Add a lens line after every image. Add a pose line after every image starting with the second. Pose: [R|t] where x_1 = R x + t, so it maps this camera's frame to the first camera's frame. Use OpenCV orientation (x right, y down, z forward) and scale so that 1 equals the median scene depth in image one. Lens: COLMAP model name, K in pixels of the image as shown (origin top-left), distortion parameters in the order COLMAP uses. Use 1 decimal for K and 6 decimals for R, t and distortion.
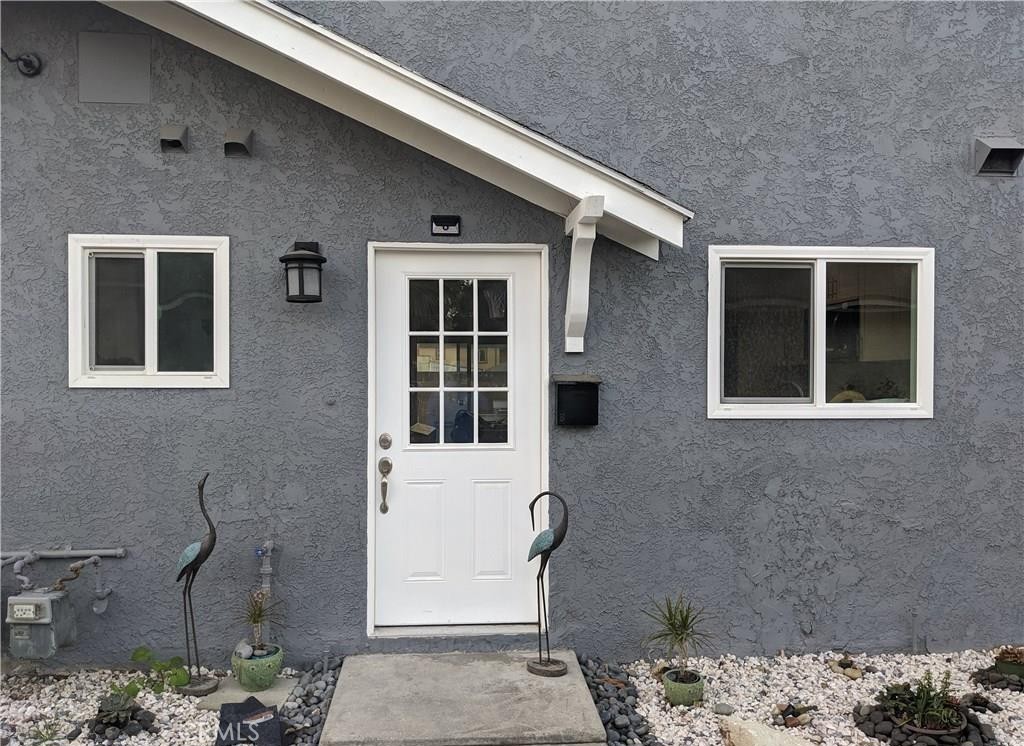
lens RADIAL K [[806.6, 0, 511.6], [0, 806.6, 376.9], [0, 0, 1]] dist [0.052743, -0.085191]
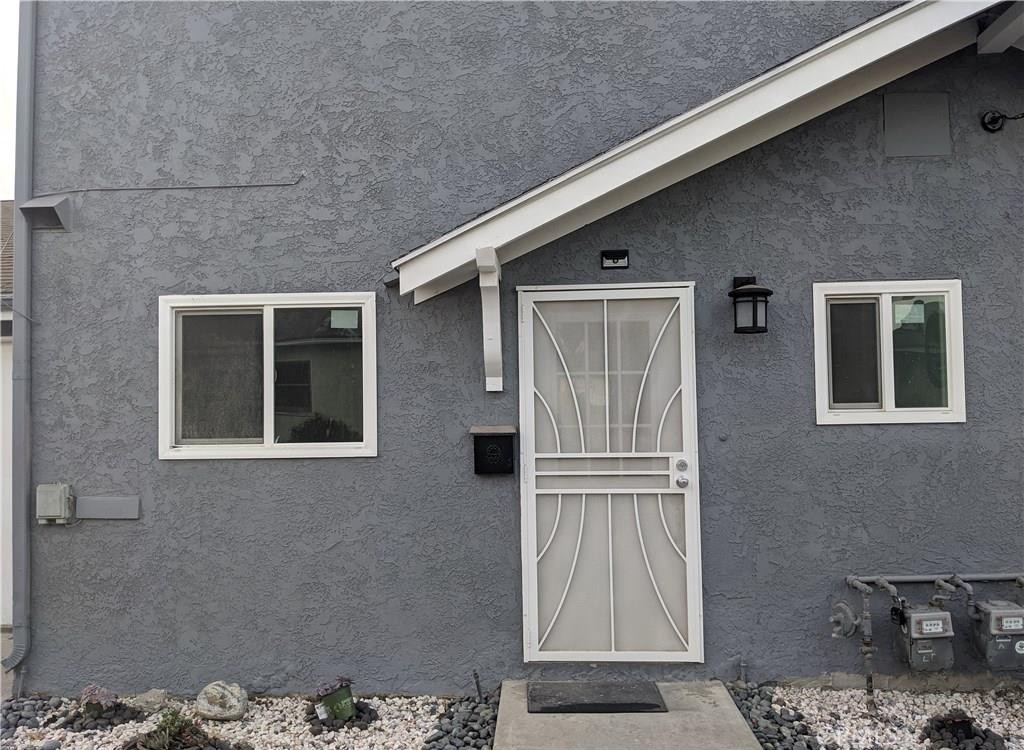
lens RADIAL K [[806.6, 0, 512.0], [0, 806.6, 393.3], [0, 0, 1]] dist [0.052743, -0.085191]
pose [[0.991377, -0.020210, -0.129476, -1.024094], [0.015064, 0.999062, -0.040599, 0.012332], [0.130175, 0.038298, 0.990751, -0.136468]]
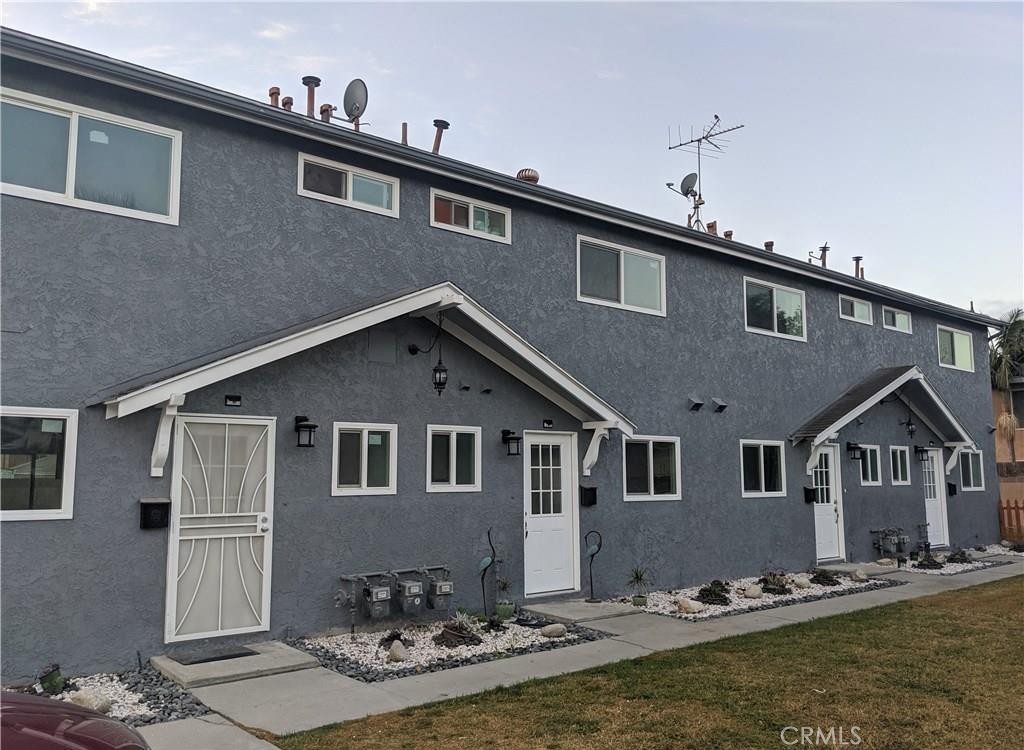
lens RADIAL K [[806.6, 0, 514.8], [0, 806.6, 373.9], [0, 0, 1]] dist [0.052743, -0.085191]
pose [[0.814308, 0.069766, 0.576225, -1.552557], [0.009473, 0.991021, -0.133373, -0.010840], [-0.580356, 0.114066, 0.806335, -0.921111]]
